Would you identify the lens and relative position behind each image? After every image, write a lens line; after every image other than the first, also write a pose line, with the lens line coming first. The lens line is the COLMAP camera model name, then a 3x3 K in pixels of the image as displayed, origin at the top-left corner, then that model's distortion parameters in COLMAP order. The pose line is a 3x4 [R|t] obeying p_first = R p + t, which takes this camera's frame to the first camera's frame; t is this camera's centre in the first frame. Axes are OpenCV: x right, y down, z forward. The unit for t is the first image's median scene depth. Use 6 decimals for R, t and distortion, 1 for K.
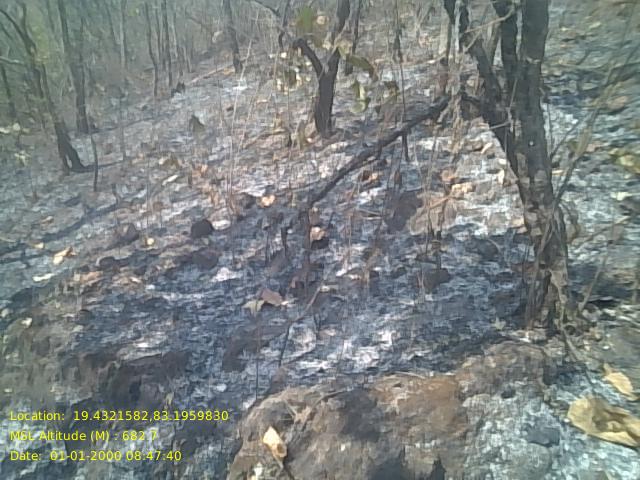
lens RADIAL K [[511.2, 0, 320.3], [0, 511.2, 239.7], [0, 0, 1]] dist [0.025956, -0.057639]
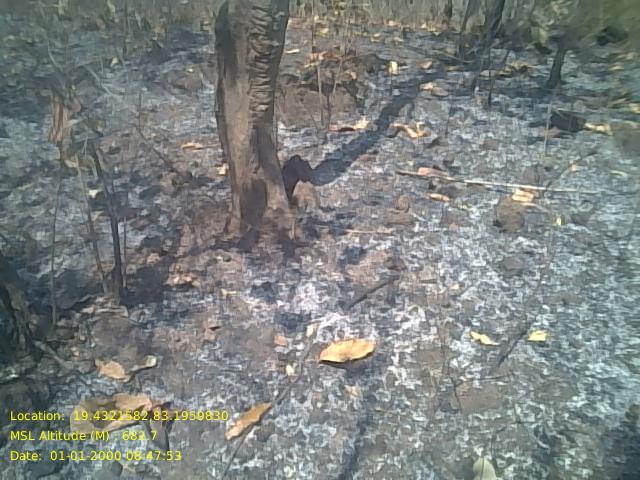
lens RADIAL K [[511.2, 0, 320.2], [0, 511.2, 241.0], [0, 0, 1]] dist [0.025956, -0.057639]
pose [[0.639034, -0.319853, 0.699520, 0.189508], [0.324004, 0.936754, 0.132339, 0.025390], [-0.697608, 0.142078, 0.702252, -0.070008]]
